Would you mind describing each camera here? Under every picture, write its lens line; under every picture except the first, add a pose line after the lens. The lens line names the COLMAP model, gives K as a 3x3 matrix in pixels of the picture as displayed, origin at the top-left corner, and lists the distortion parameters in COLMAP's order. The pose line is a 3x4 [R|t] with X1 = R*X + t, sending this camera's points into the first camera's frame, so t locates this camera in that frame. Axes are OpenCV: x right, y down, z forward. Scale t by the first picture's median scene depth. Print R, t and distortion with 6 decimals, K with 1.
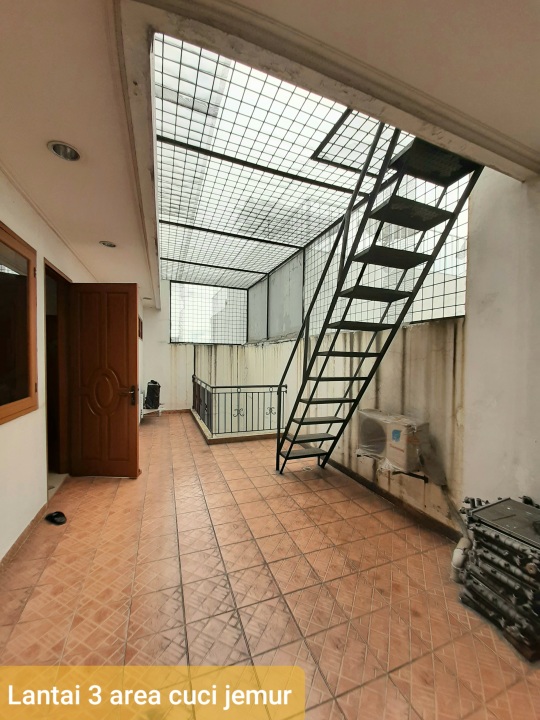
lens RADIAL K [[287.0, 0, 275.3], [0, 287.0, 362.5], [0, 0, 1]] dist [-0.000014, -0.000659]
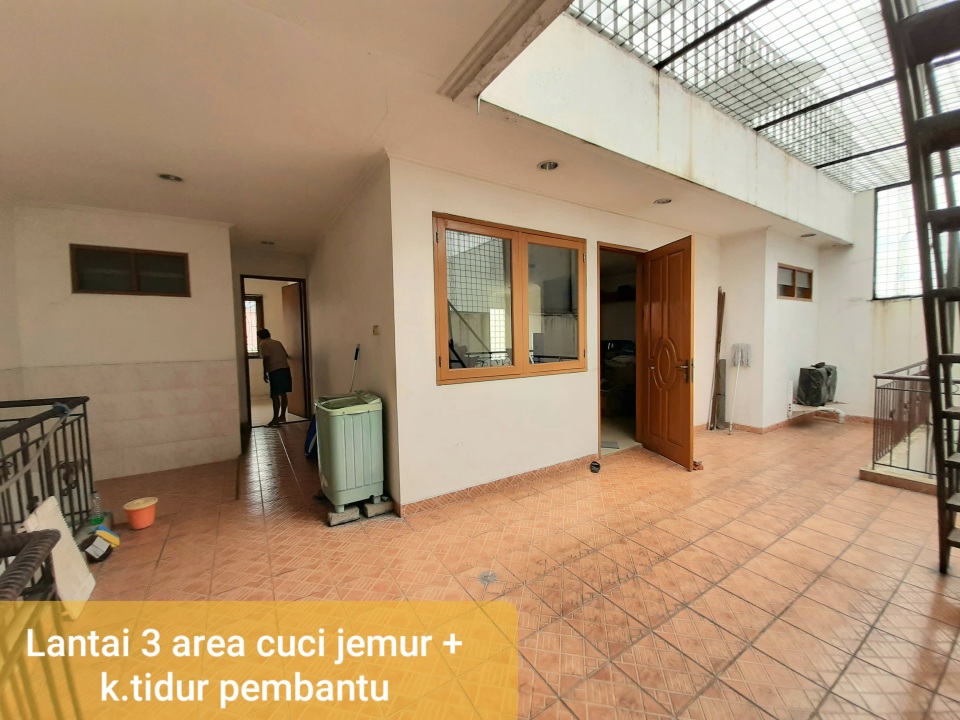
lens RADIAL K [[382.6, 0, 488.8], [0, 382.6, 357.5], [0, 0, 1]] dist [-0.000014, -0.000659]
pose [[0.198754, 0.043603, -0.979079, 0.570346], [0.002270, 0.998987, 0.044951, 0.025331], [0.980047, -0.011157, 0.198454, 0.242622]]
